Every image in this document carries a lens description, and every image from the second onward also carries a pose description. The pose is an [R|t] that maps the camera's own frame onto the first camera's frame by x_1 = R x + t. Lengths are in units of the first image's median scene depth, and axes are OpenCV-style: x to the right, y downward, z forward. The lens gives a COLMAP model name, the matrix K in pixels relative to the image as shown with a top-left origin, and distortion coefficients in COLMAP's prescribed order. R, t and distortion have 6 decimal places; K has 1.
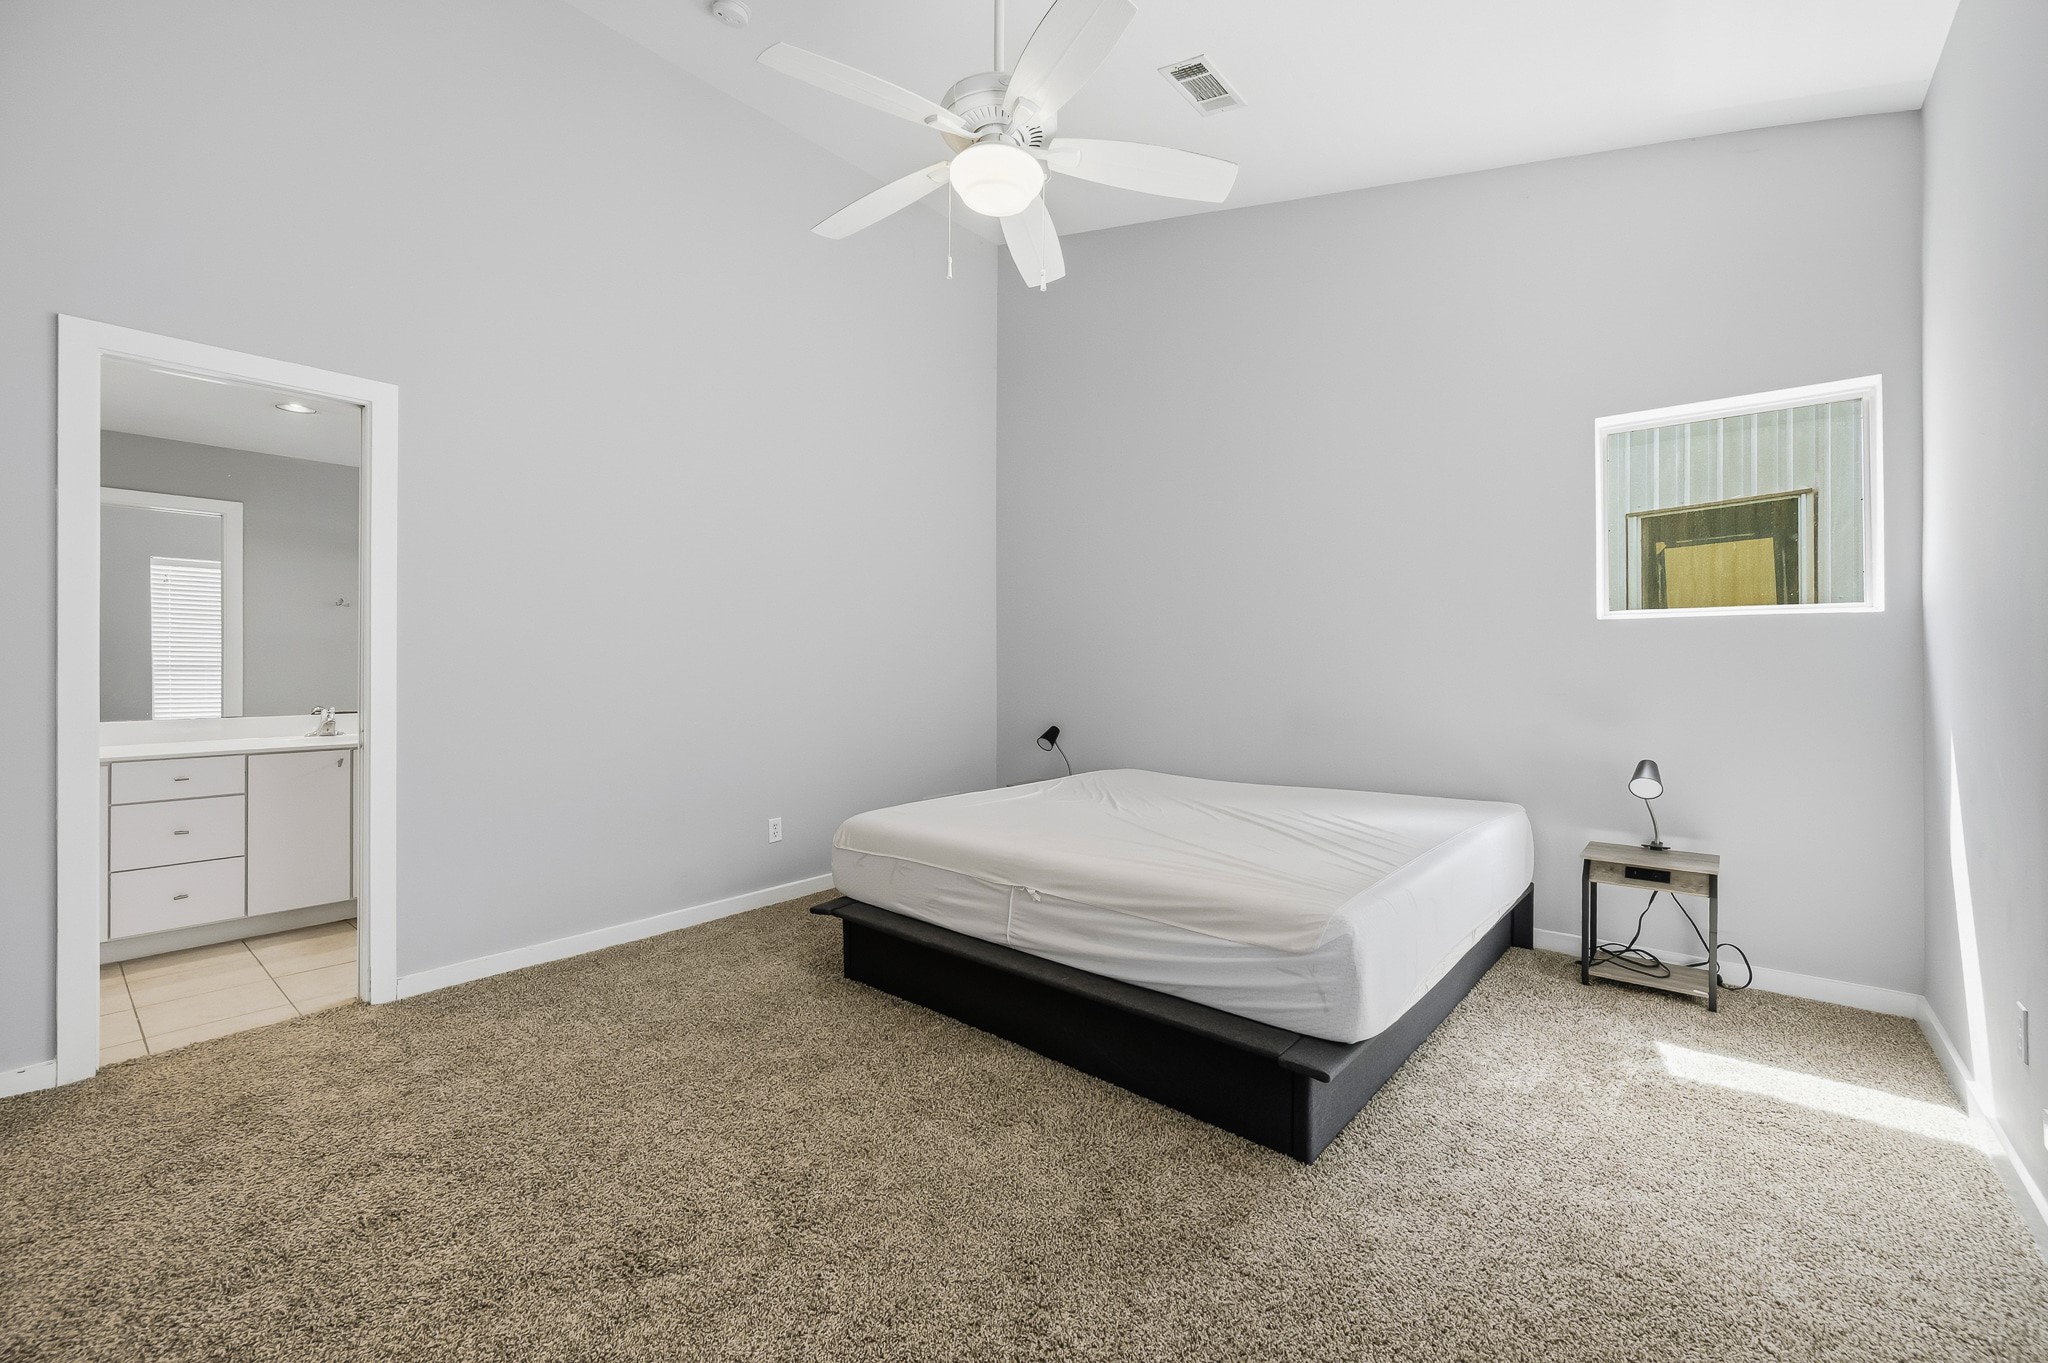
lens RADIAL K [[833.7, 0, 1028.5], [0, 833.7, 662.7], [0, 0, 1]] dist [0.001099, 0.000143]
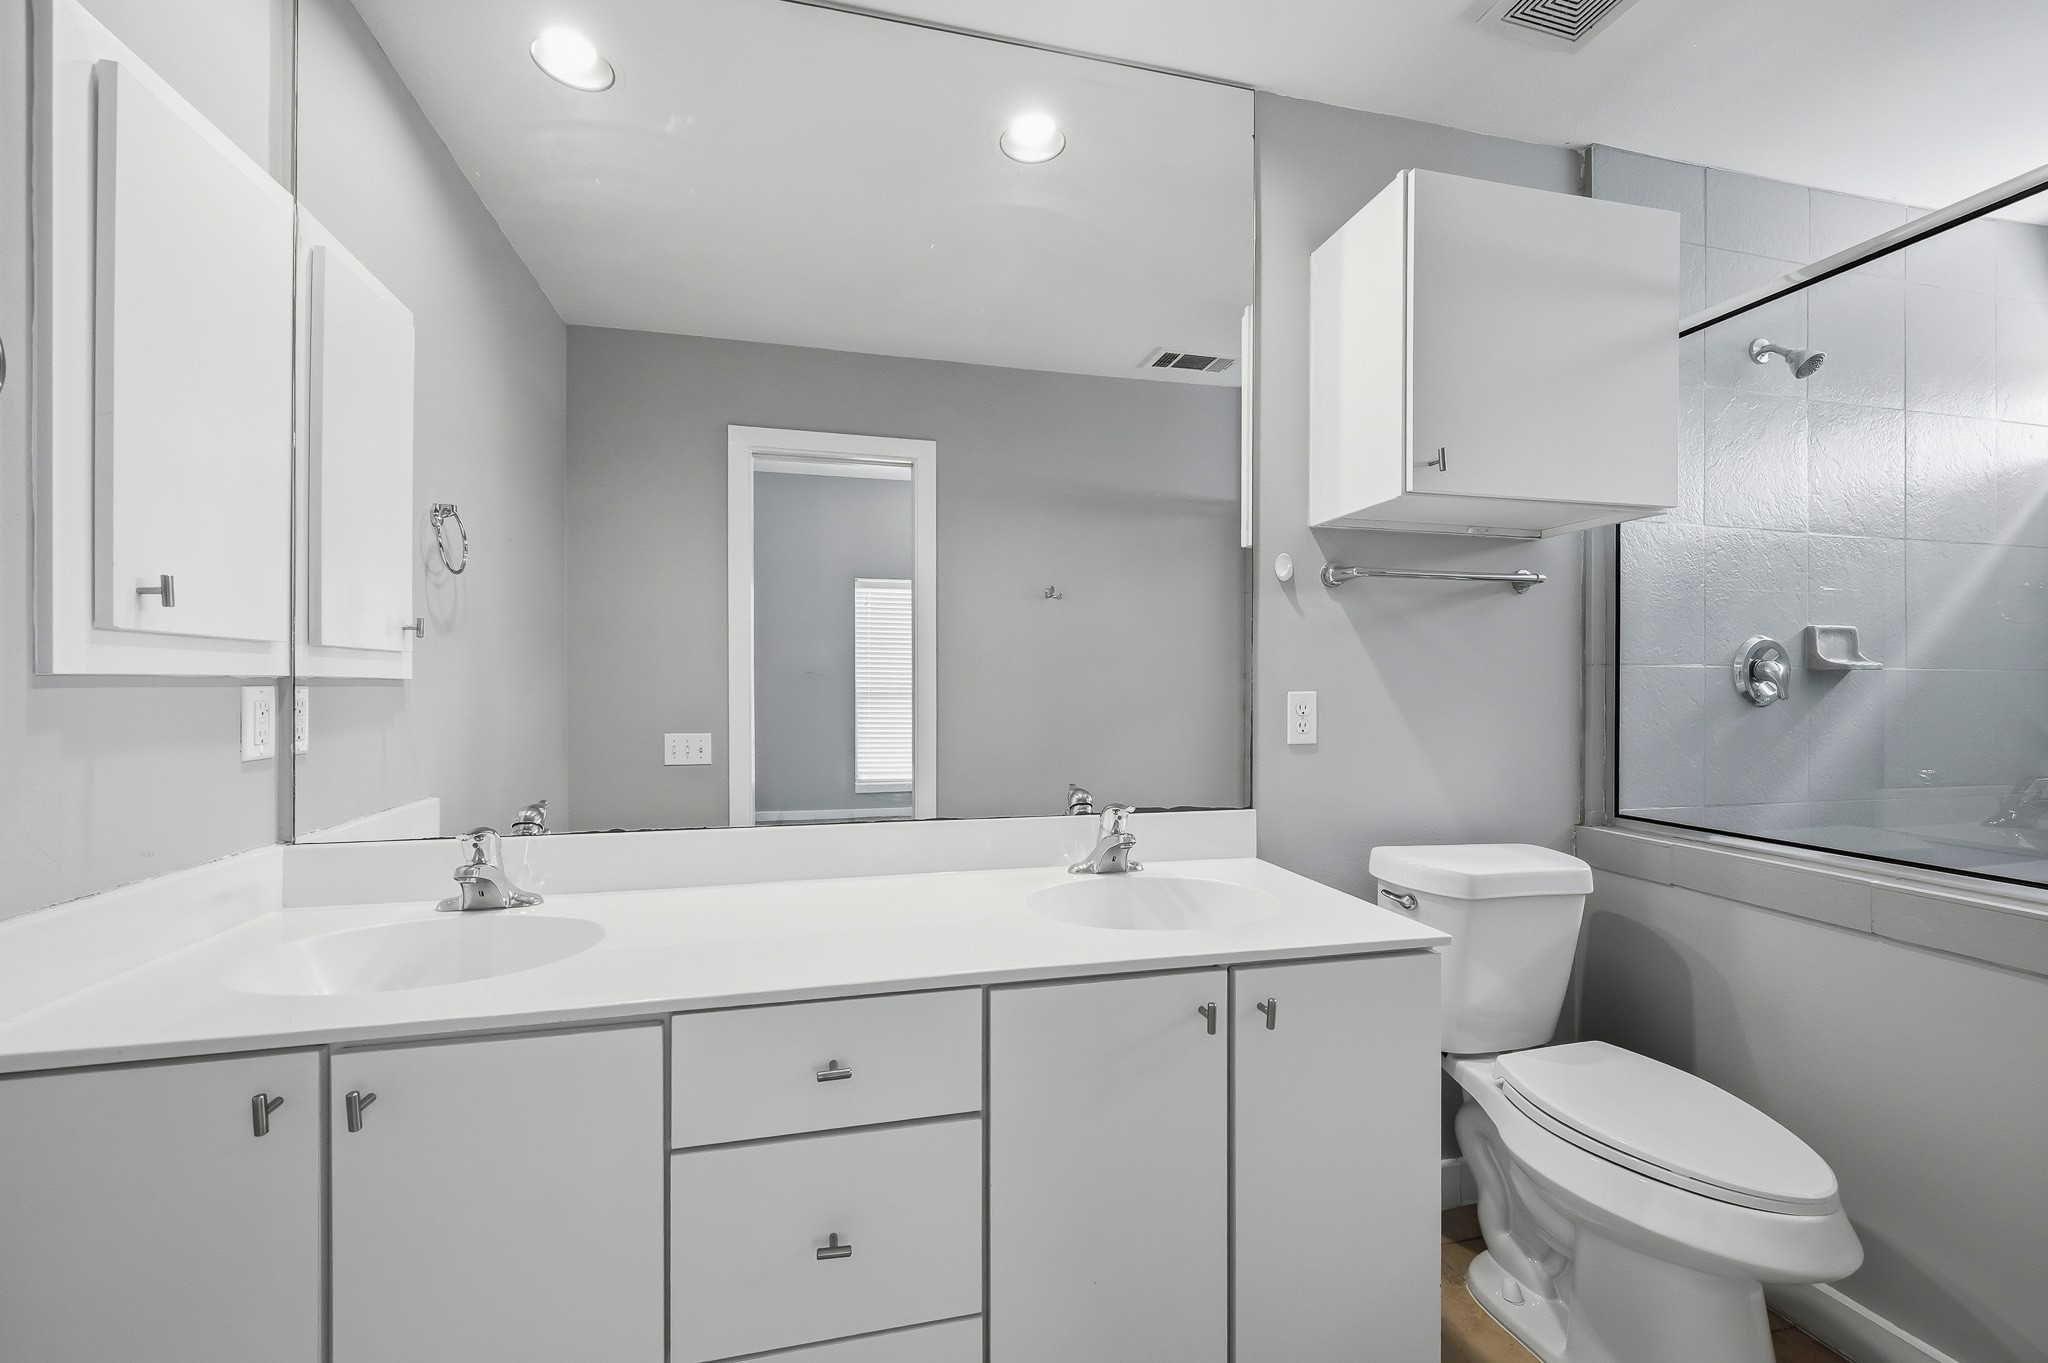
lens RADIAL K [[863.0, 0, 1034.8], [0, 863.0, 698.2], [0, 0, 1]] dist [-0.000536, -0.000284]
pose [[0.813096, 0.004280, -0.582113, -0.635161], [0.001839, 0.999949, 0.009921, 0.000144], [0.582126, -0.009137, 0.813047, 0.648460]]
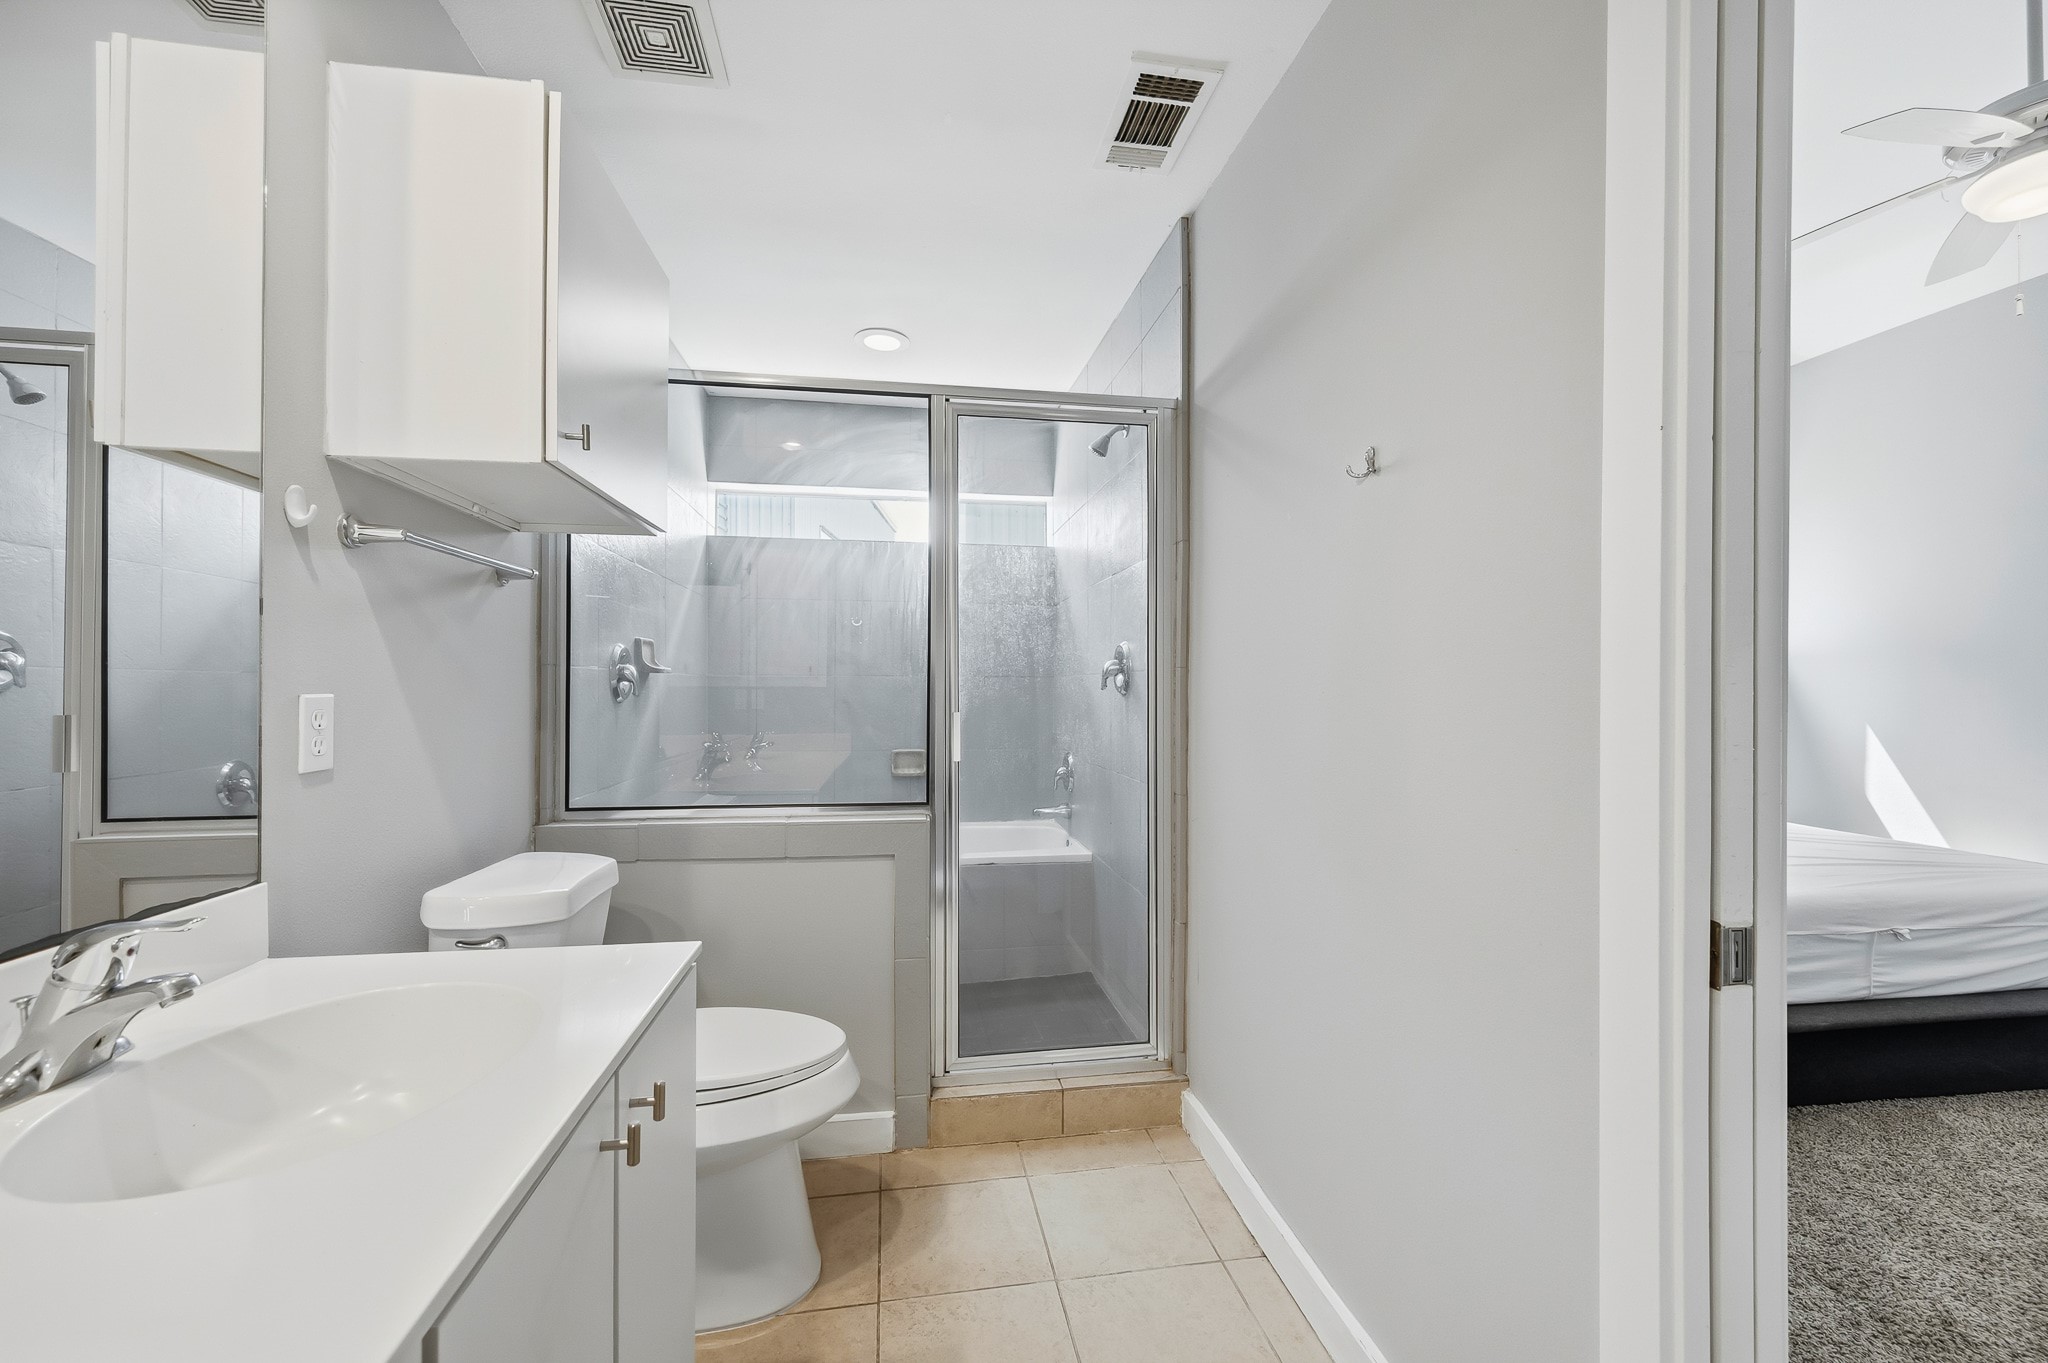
lens RADIAL K [[834.7, 0, 1020.4], [0, 834.7, 686.5], [0, 0, 1]] dist [-0.000781, -0.000180]
pose [[0.663124, 0.002044, 0.748507, -0.910679], [-0.005056, 0.999986, 0.001750, -0.004146], [-0.748493, -0.004945, 0.663125, 0.733848]]
